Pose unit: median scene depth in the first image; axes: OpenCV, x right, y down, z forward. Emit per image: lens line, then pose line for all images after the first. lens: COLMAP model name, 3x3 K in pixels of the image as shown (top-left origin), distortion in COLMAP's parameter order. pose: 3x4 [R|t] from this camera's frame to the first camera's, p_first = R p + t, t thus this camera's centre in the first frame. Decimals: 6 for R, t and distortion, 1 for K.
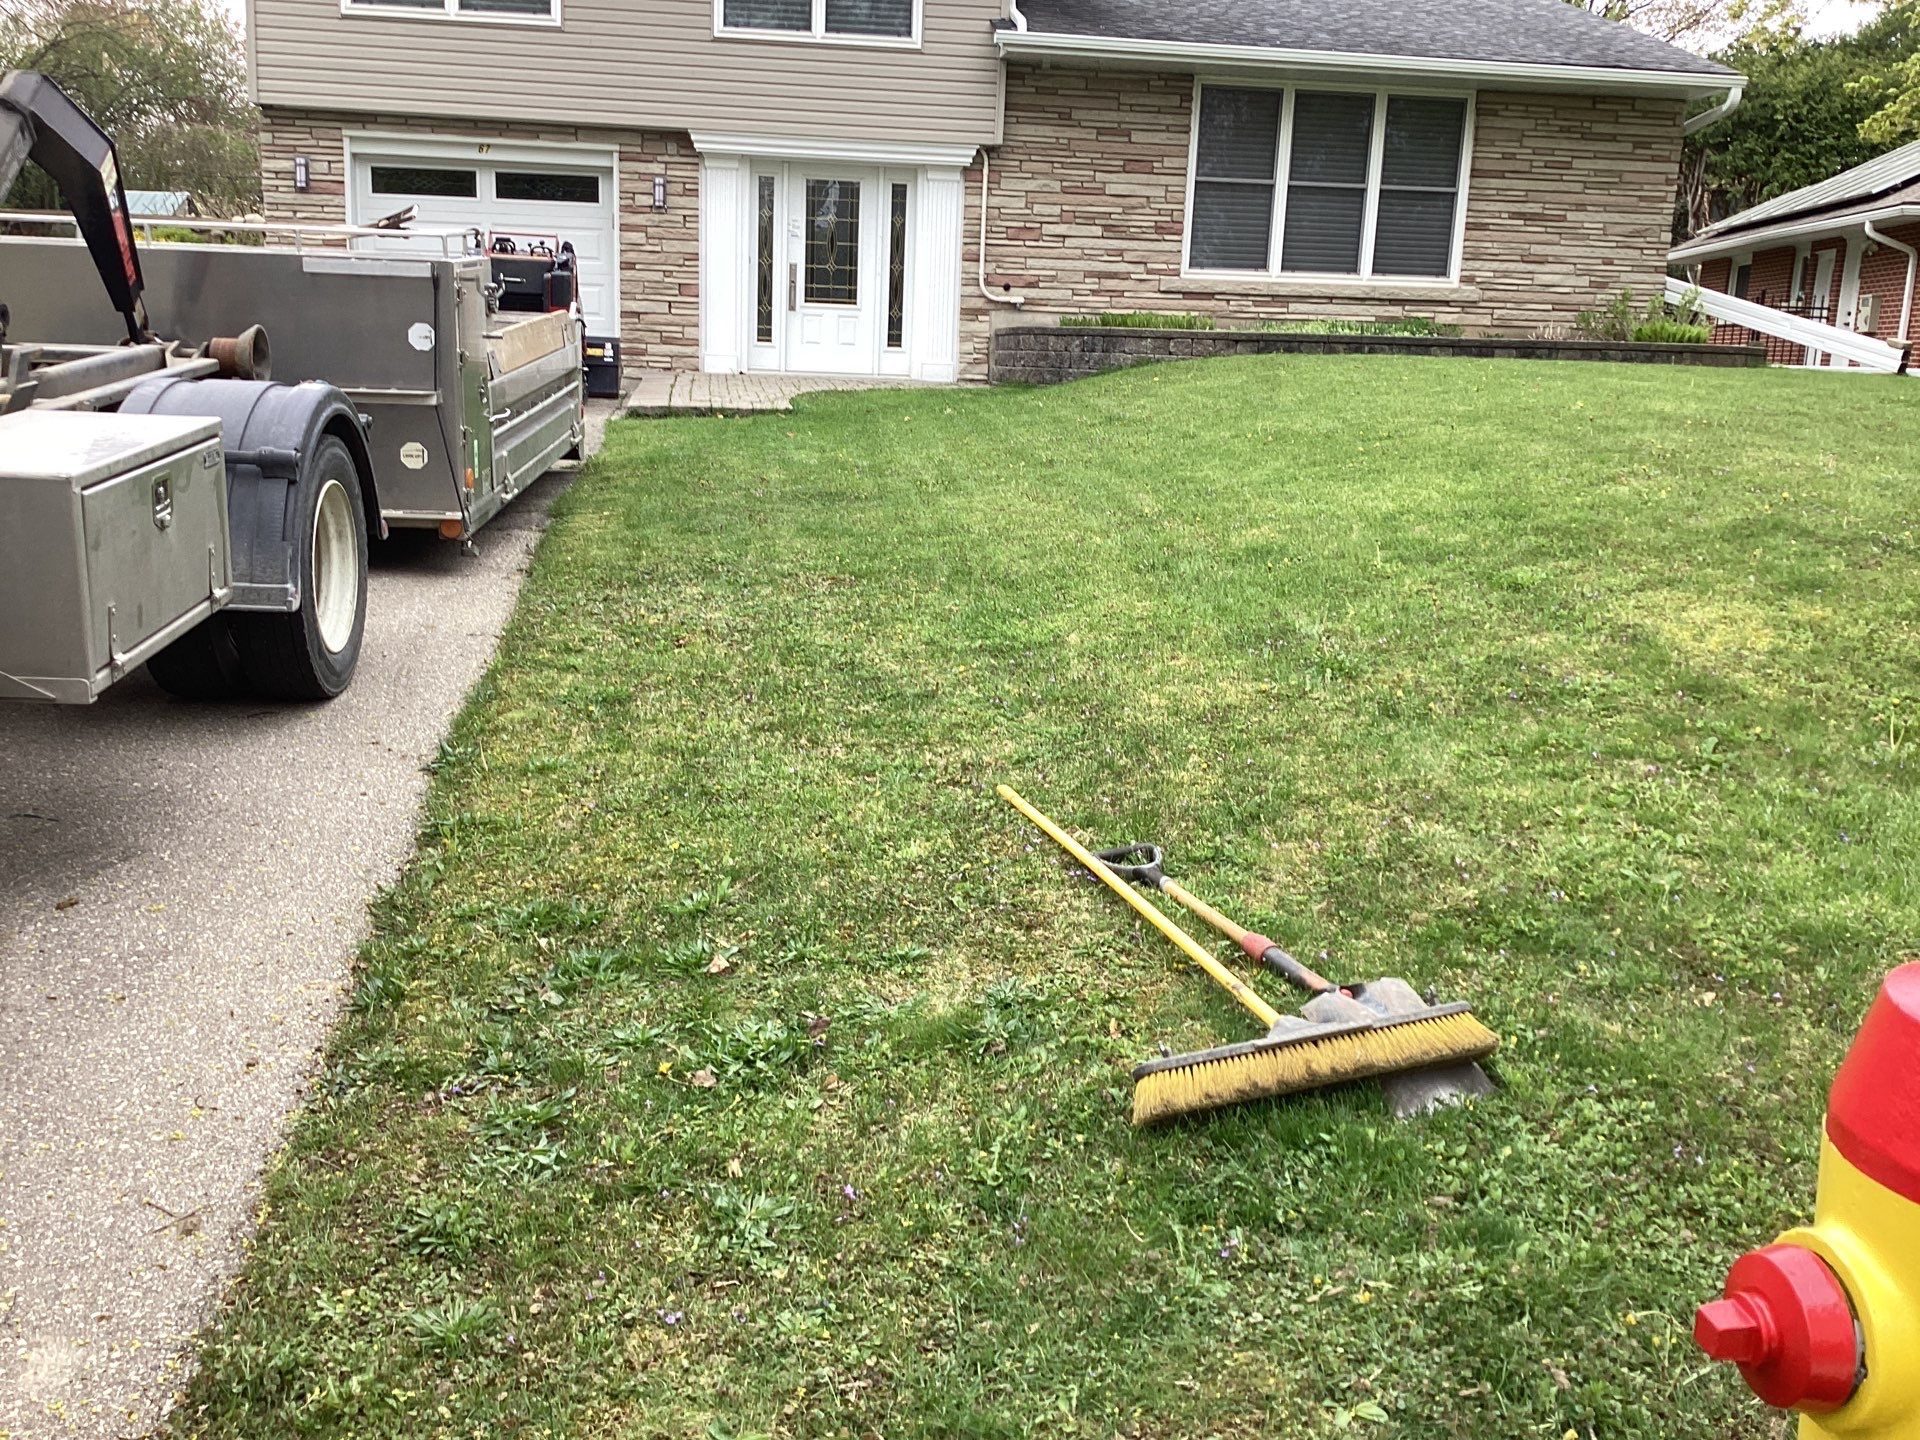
lens RADIAL K [[1676.1, 0, 947.2], [0, 1676.1, 651.1], [0, 0, 1]] dist [0.147832, -0.342450]
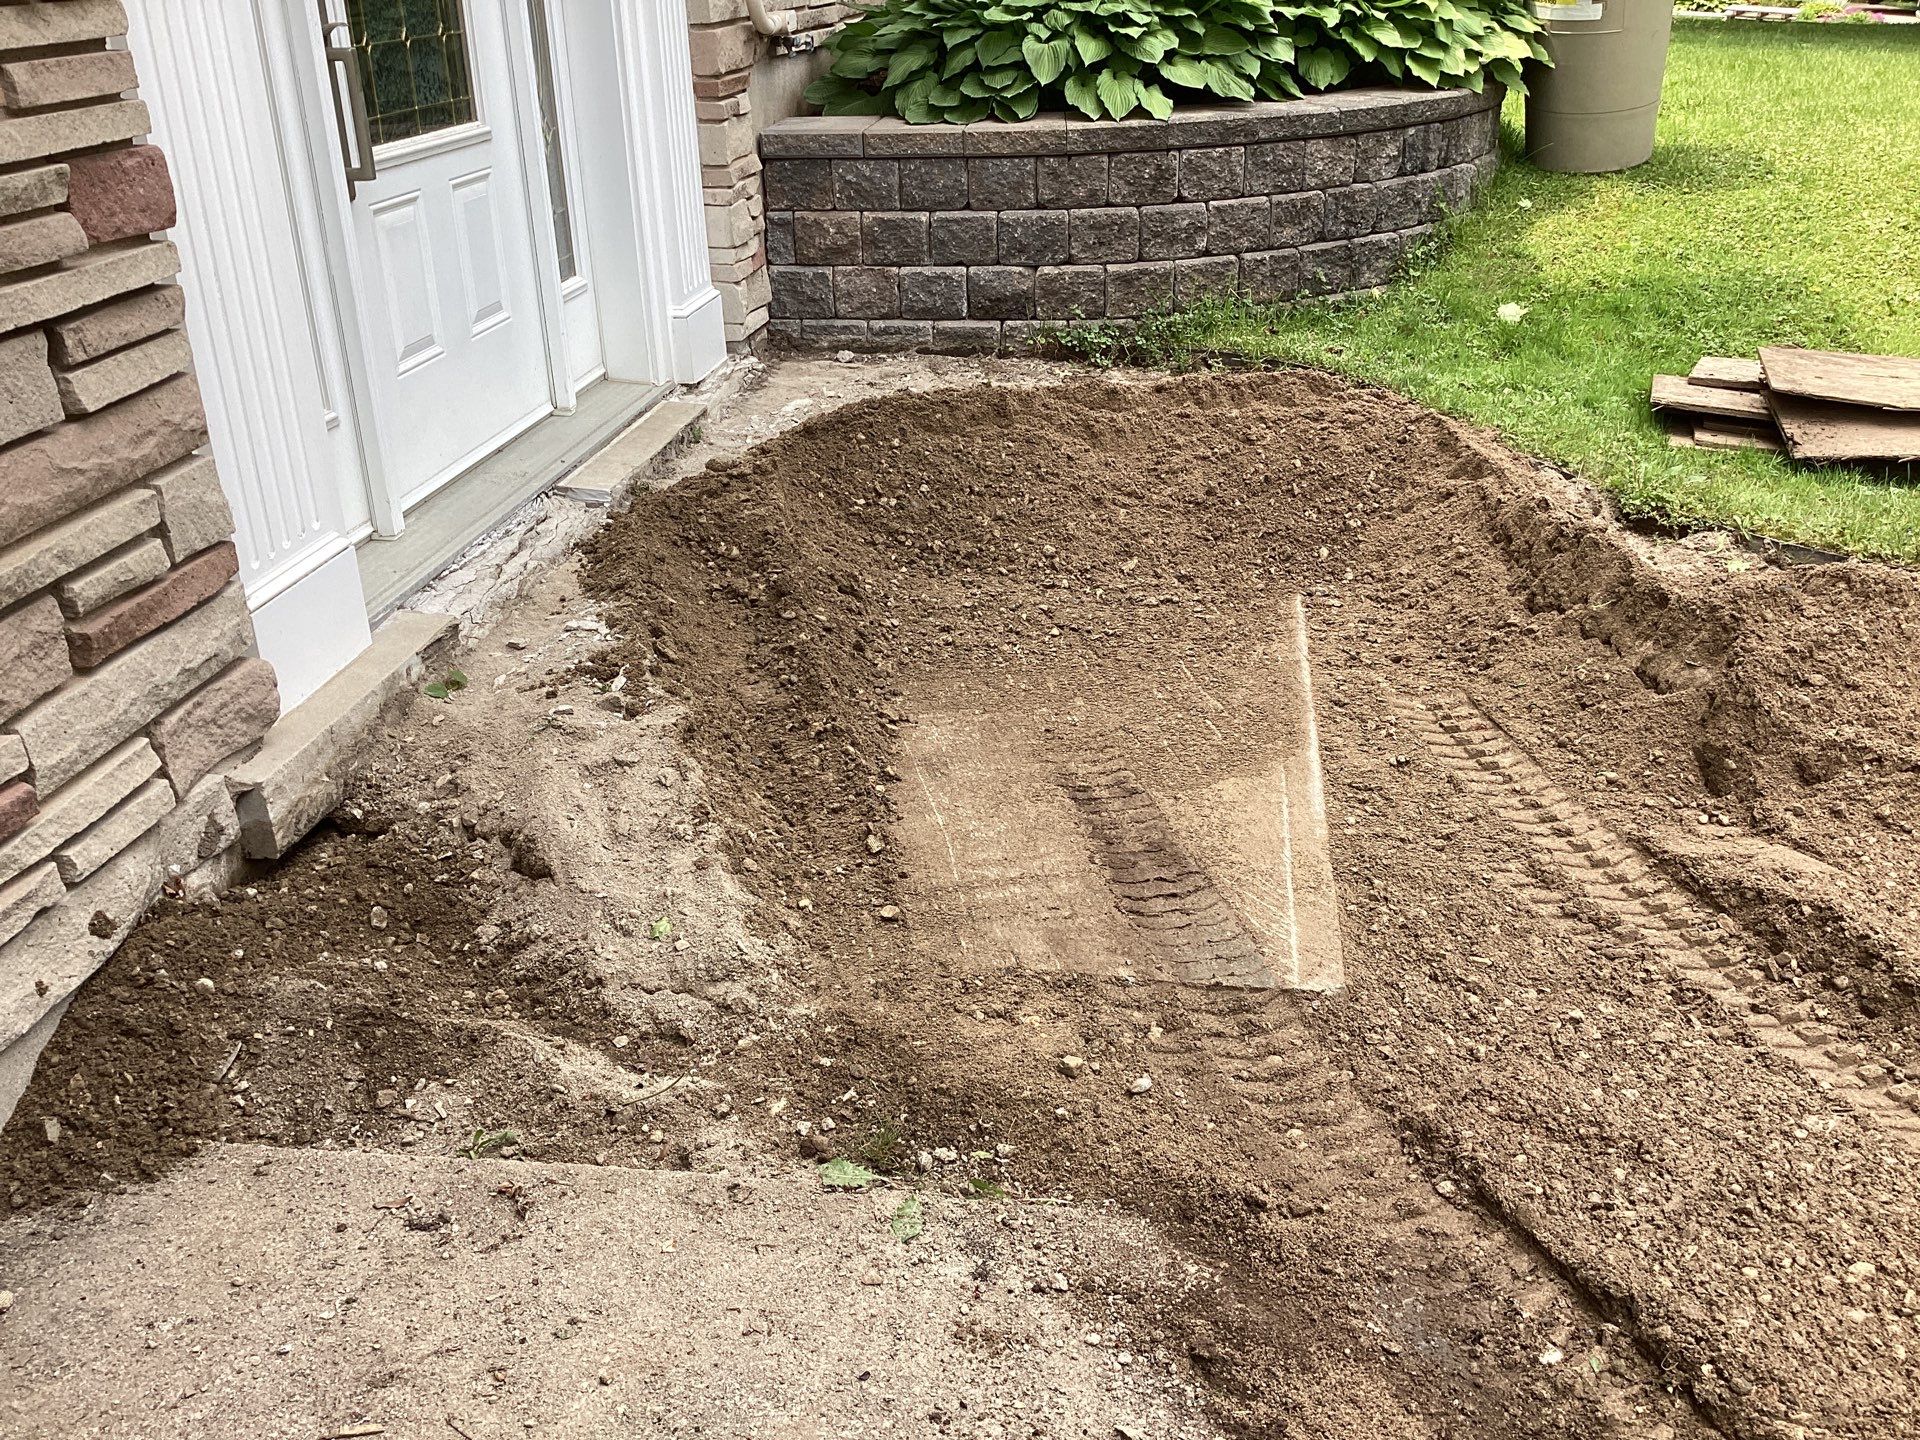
lens RADIAL K [[1744.8, 0, 975.7], [0, 1744.8, 718.7], [0, 0, 1]] dist [0.136628, -0.284982]
pose [[0.271324, -0.433338, 0.859419, -0.262851], [0.217416, 0.897429, 0.383864, -0.212728], [-0.937611, 0.082700, 0.337708, 0.887512]]
